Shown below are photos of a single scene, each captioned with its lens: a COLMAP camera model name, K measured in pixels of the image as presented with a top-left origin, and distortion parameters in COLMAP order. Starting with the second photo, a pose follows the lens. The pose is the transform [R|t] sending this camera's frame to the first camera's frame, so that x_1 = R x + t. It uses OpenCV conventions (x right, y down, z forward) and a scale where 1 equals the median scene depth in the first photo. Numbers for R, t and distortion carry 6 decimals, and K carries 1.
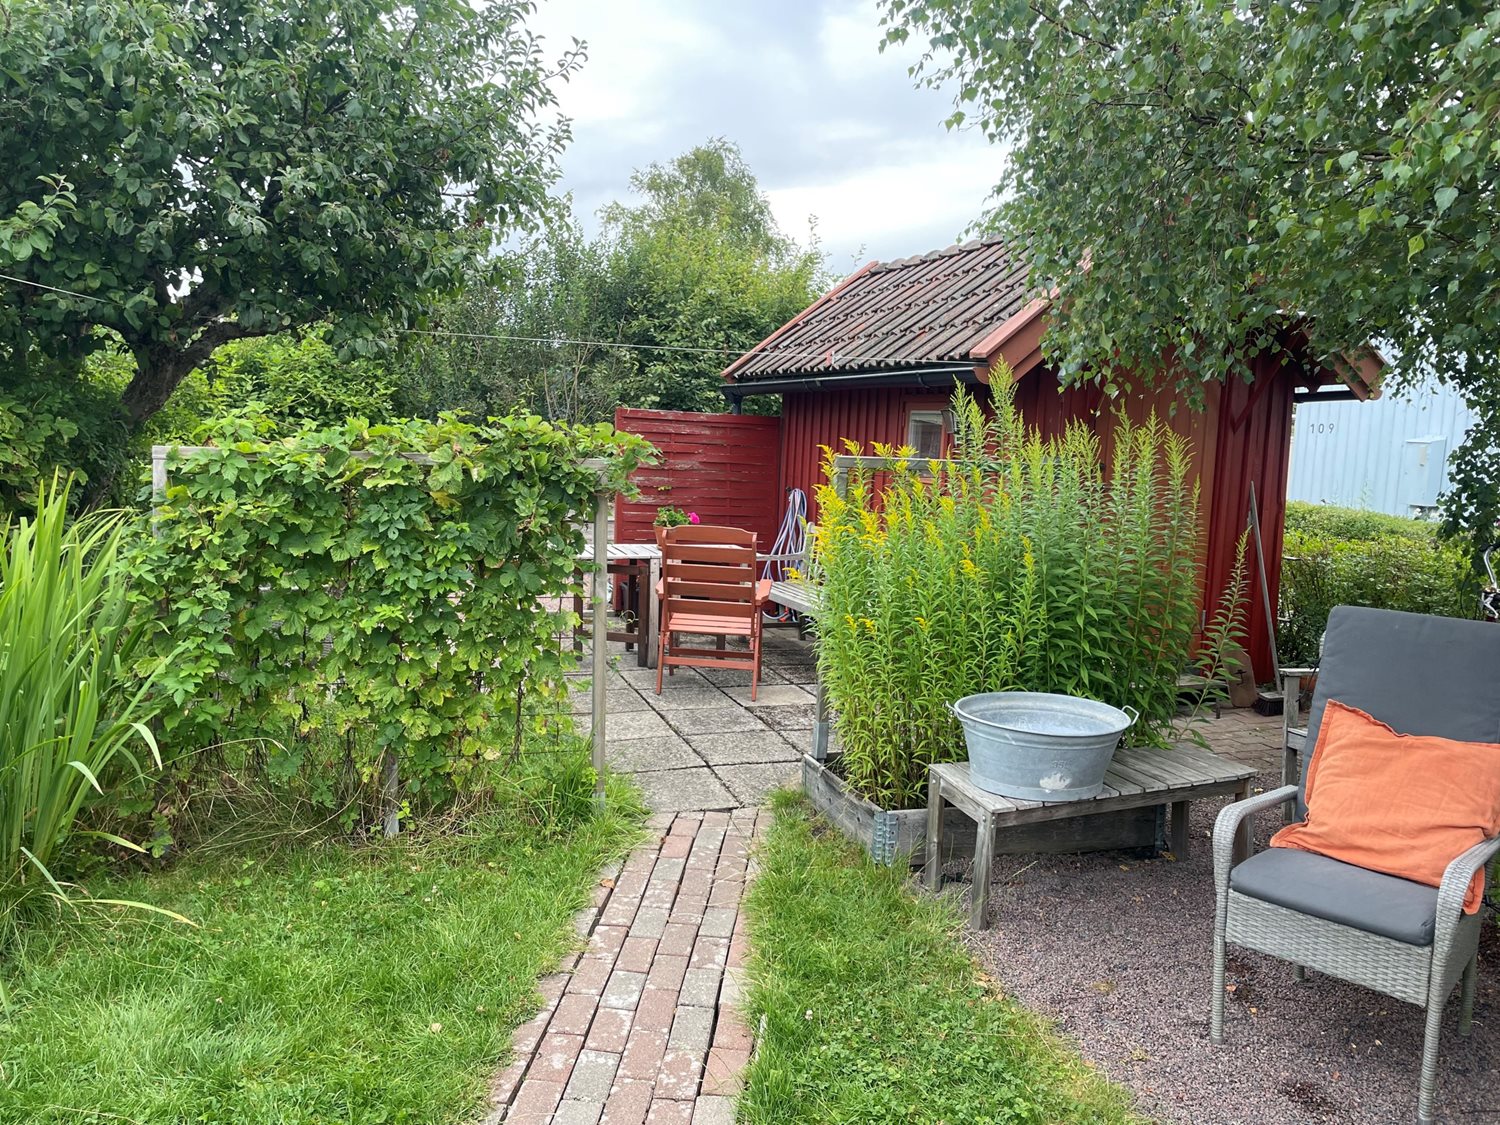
lens RADIAL K [[1178.6, 0, 765.9], [0, 1178.6, 551.6], [0, 0, 1]] dist [0.118302, -0.140710]
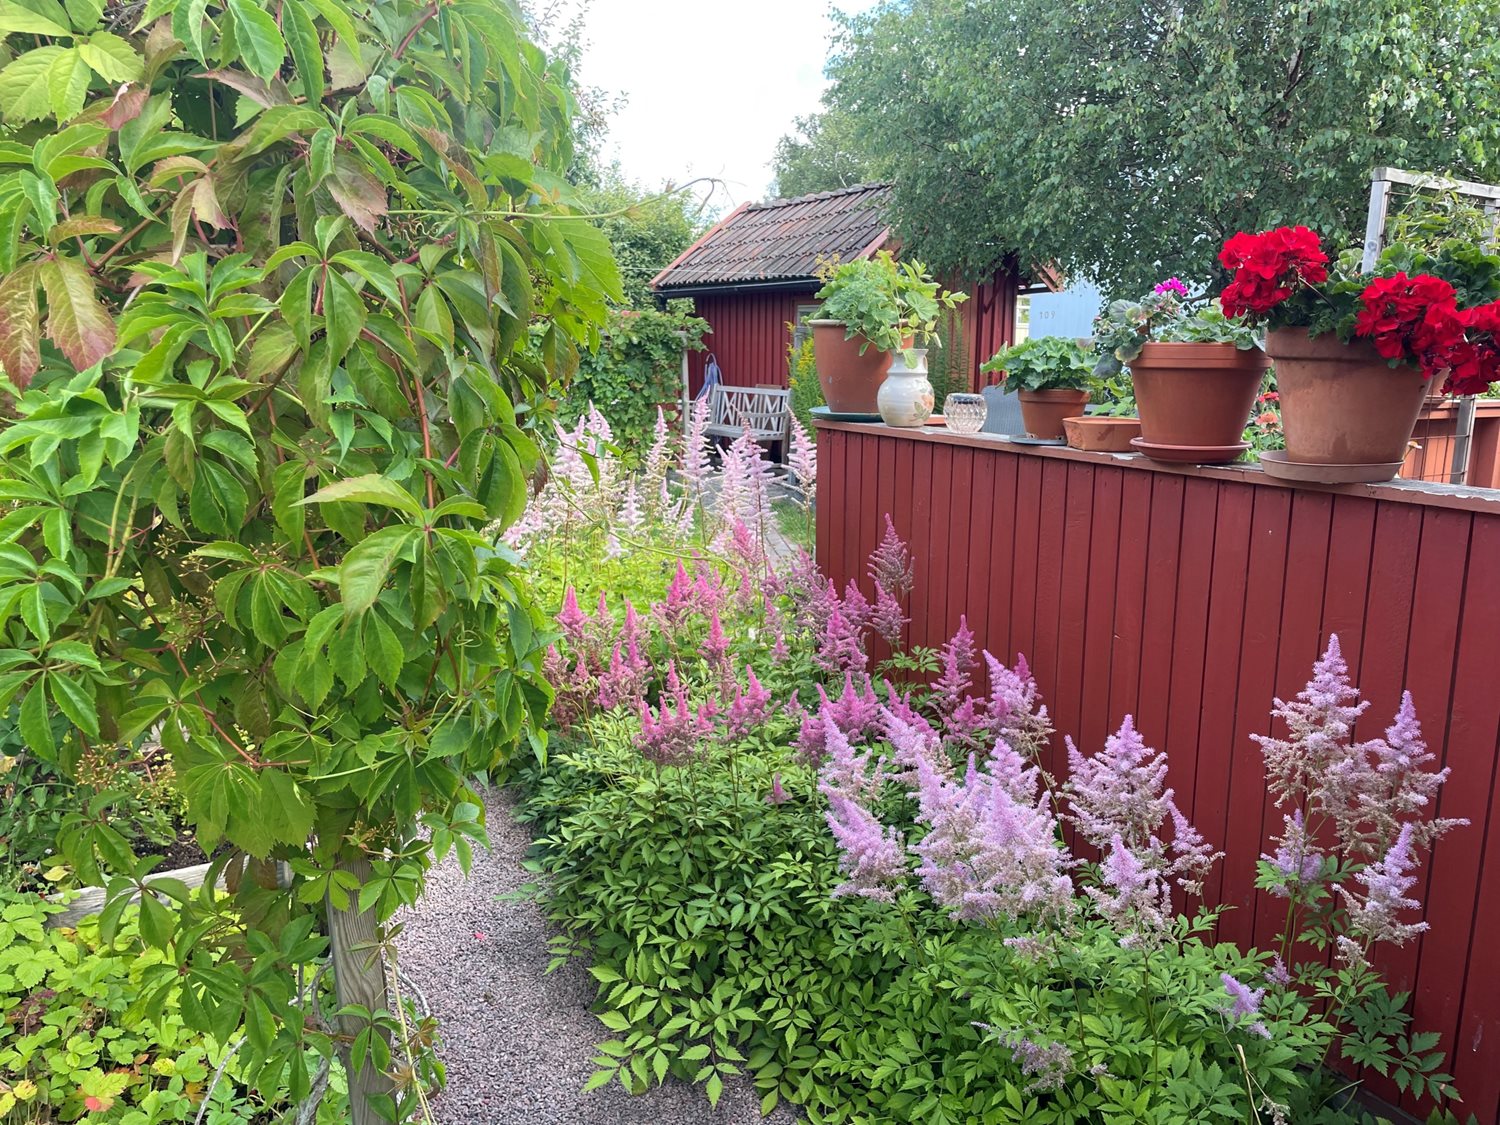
lens RADIAL K [[1178.6, 0, 765.9], [0, 1178.6, 551.6], [0, 0, 1]] dist [0.118302, -0.140710]
pose [[0.982465, -0.061571, 0.175985, -0.243517], [0.047666, 0.995477, 0.082178, 0.086708], [-0.180249, -0.072348, 0.980957, -0.648446]]
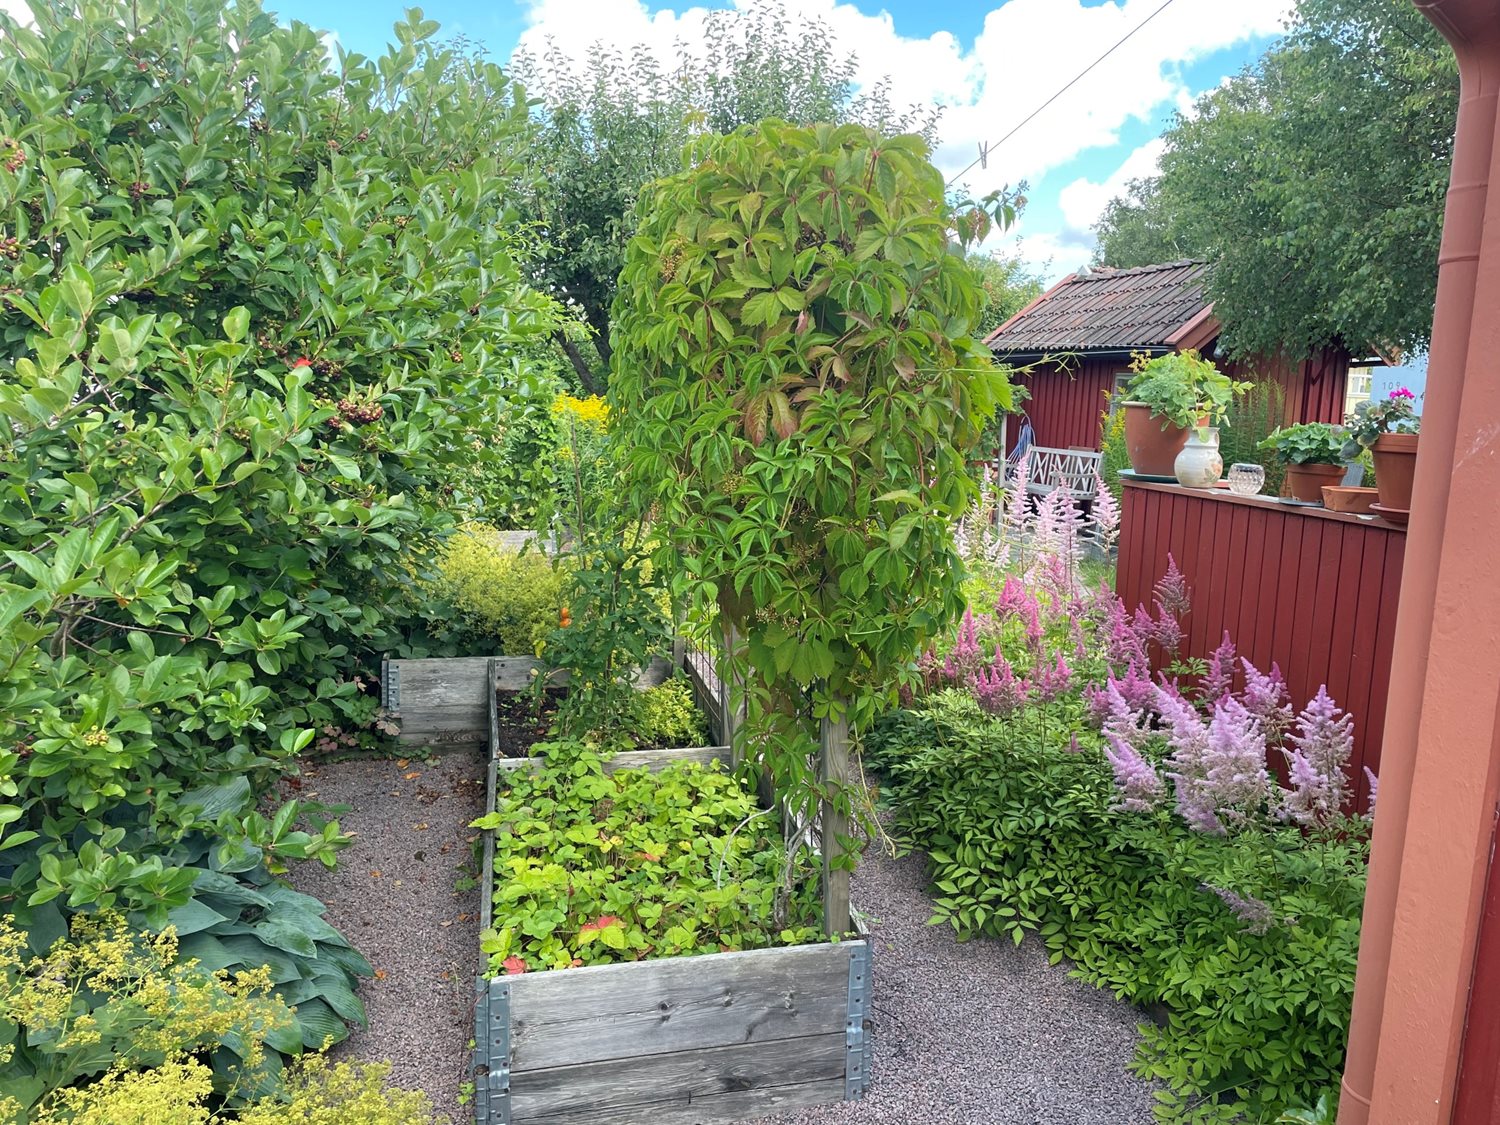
lens RADIAL K [[1178.6, 0, 765.9], [0, 1178.6, 551.6], [0, 0, 1]] dist [0.118302, -0.140710]
pose [[0.997457, 0.009674, -0.070612, -0.273521], [-0.007489, 0.999487, 0.031139, 0.092954], [0.070877, -0.030531, 0.997018, -0.795502]]
